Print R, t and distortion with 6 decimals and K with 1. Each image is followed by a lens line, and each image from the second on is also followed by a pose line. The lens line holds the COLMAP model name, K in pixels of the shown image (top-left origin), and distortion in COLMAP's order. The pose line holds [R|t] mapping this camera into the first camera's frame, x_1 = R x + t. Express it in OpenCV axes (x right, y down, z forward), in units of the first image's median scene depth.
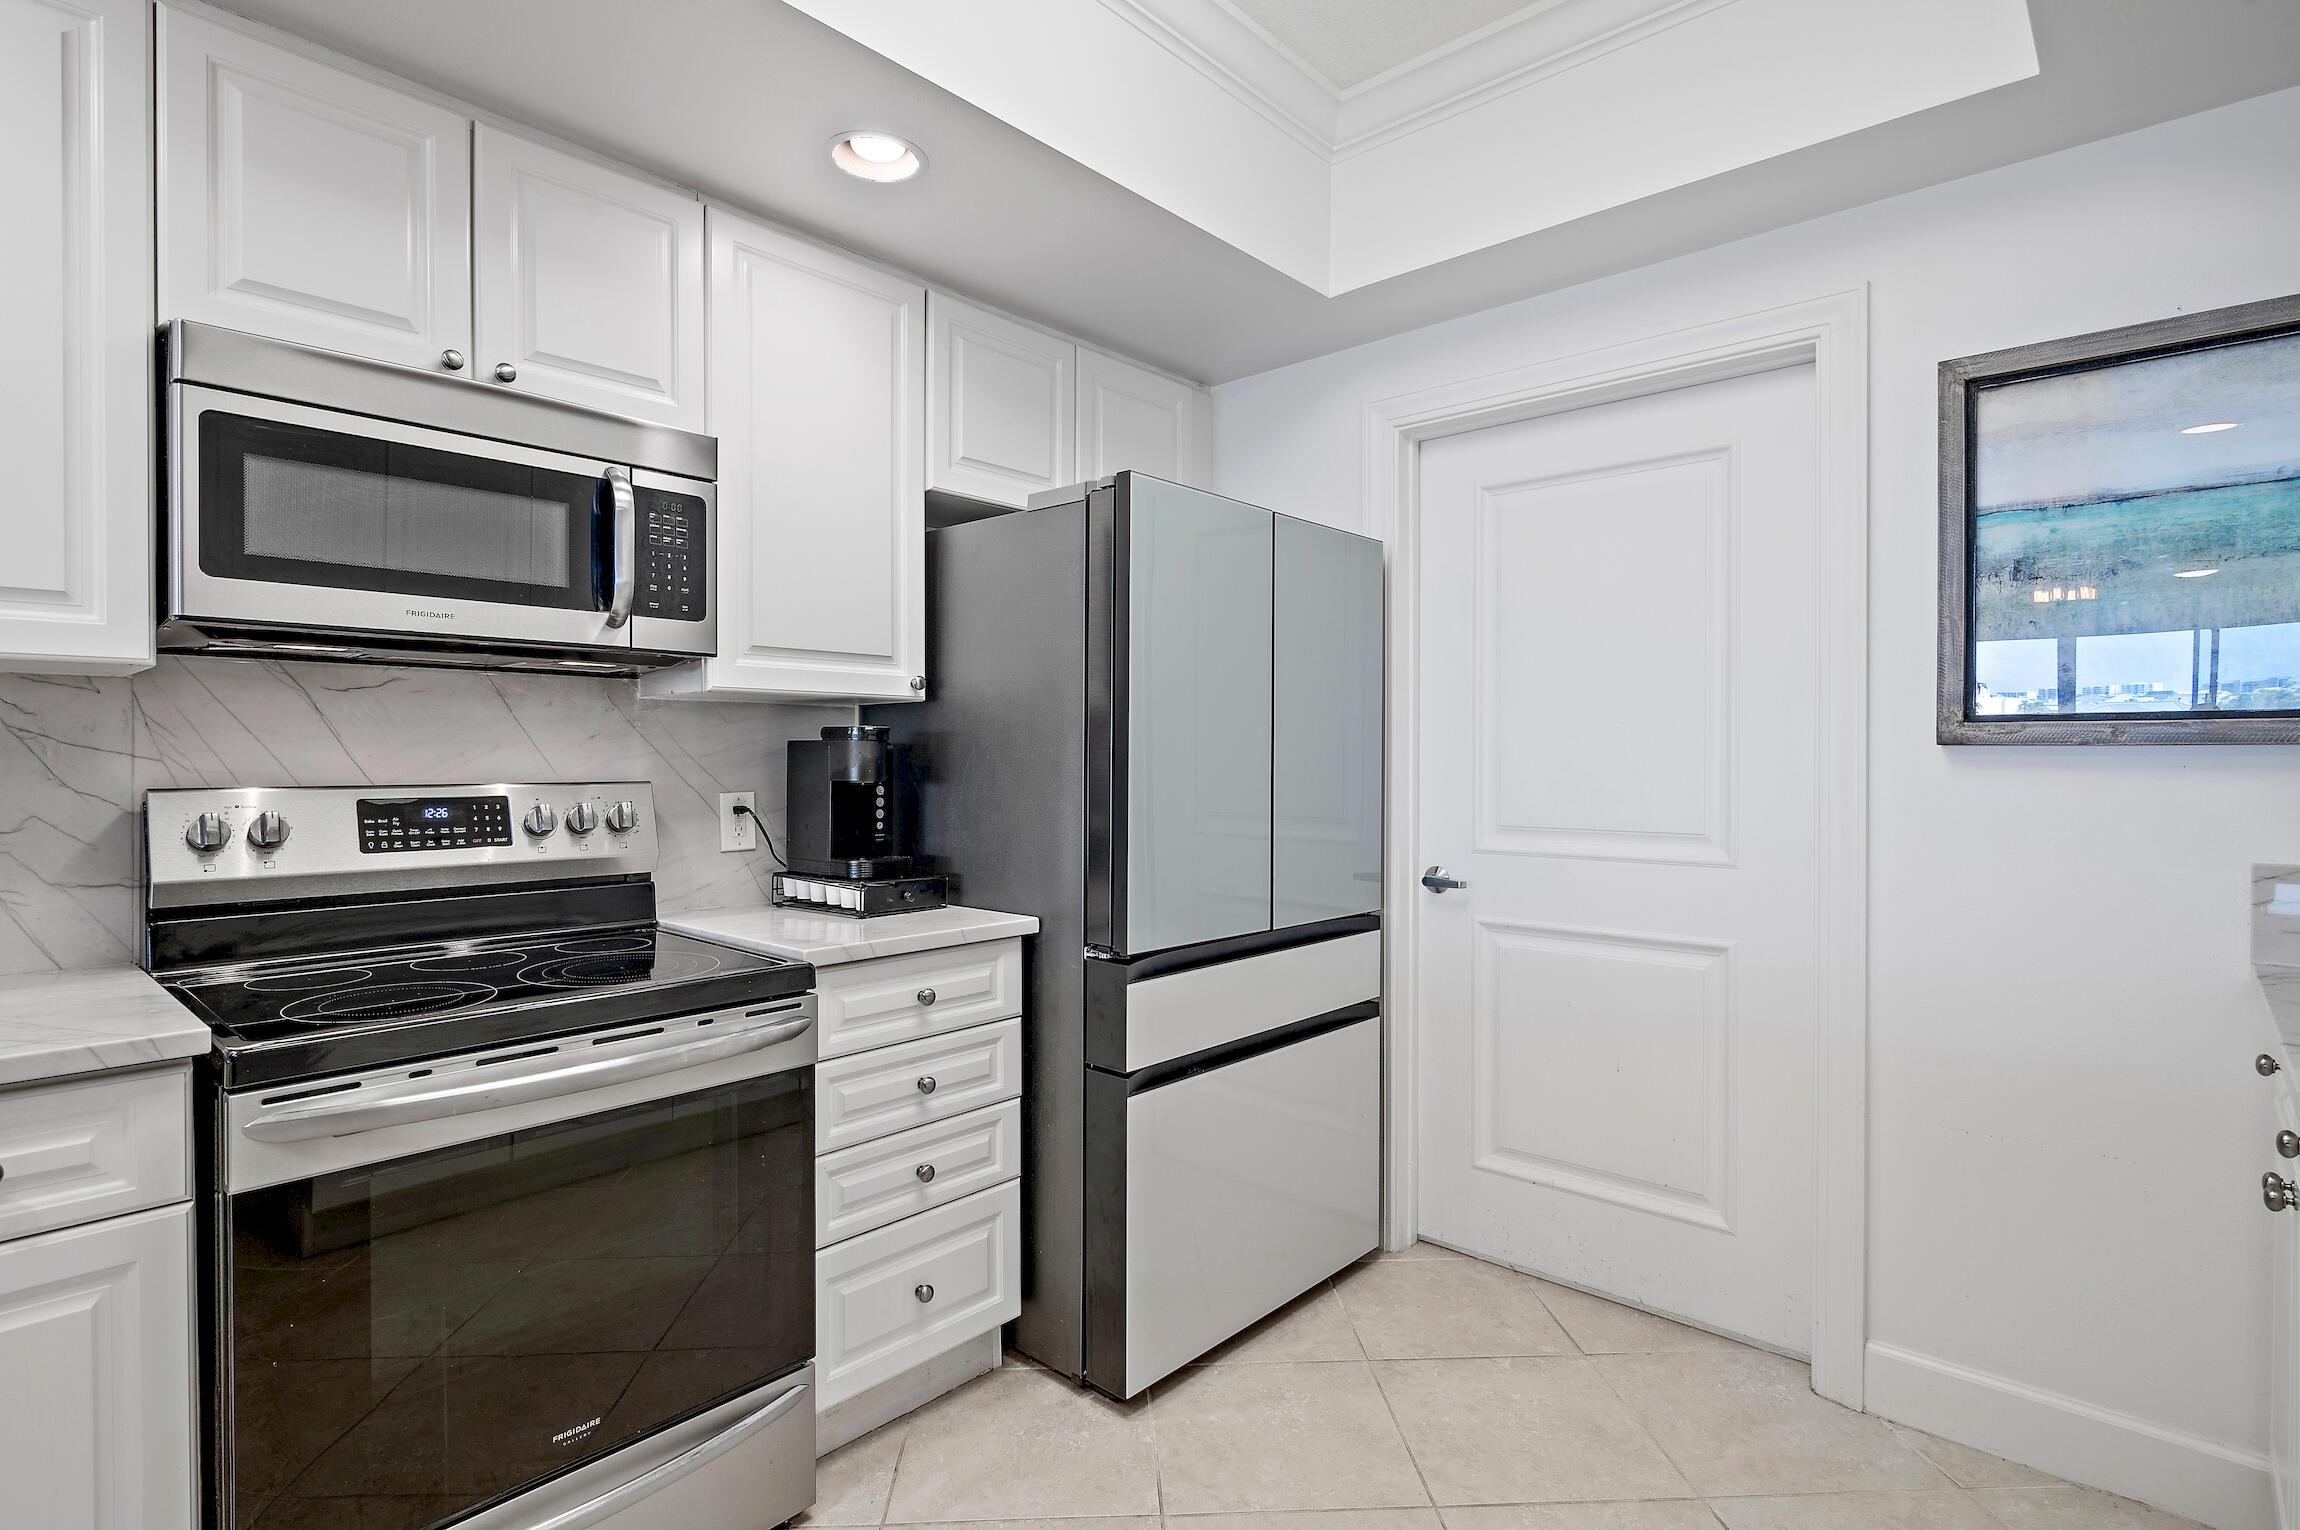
lens RADIAL K [[1163.3, 0, 1134.4], [0, 1163.3, 767.6], [0, 0, 1]] dist [-0.004758, -0.006860]
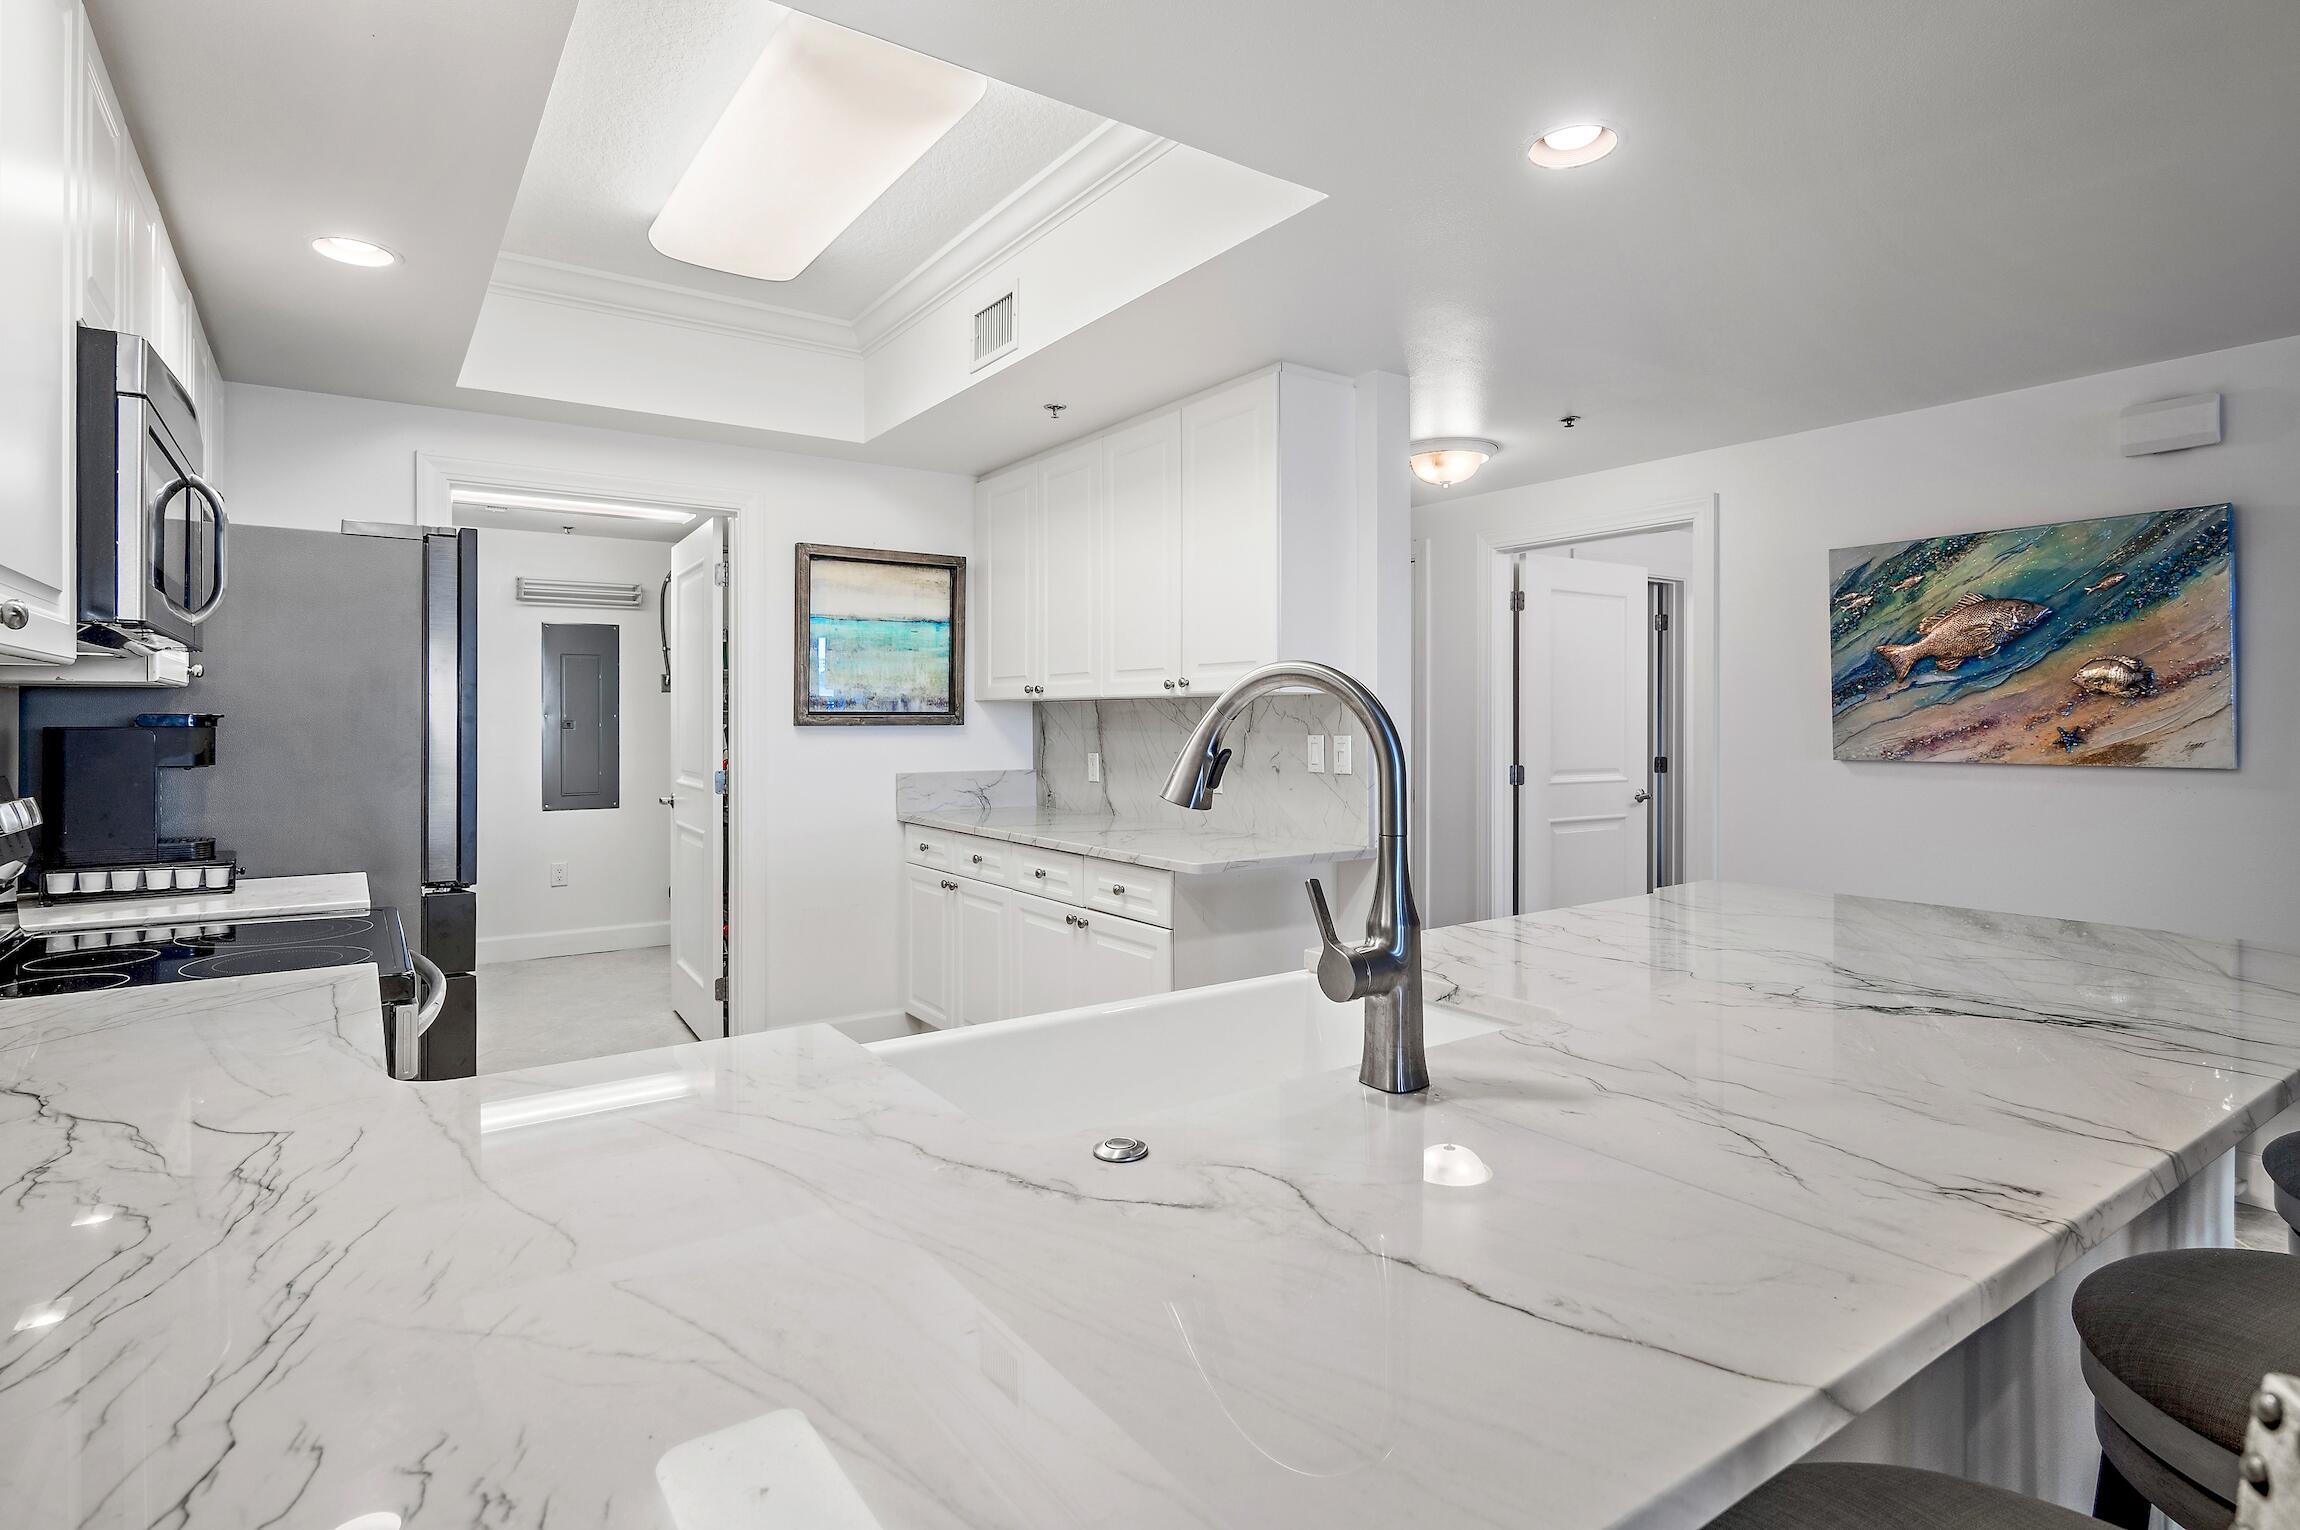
lens RADIAL K [[1163.3, 0, 1146.7], [0, 1163.3, 729.6], [0, 0, 1]] dist [-0.004758, -0.006860]
pose [[0.227040, -0.011129, 0.973822, -1.159237], [0.008832, 0.999917, 0.009368, -0.025827], [-0.973845, 0.006474, 0.227120, -0.083147]]
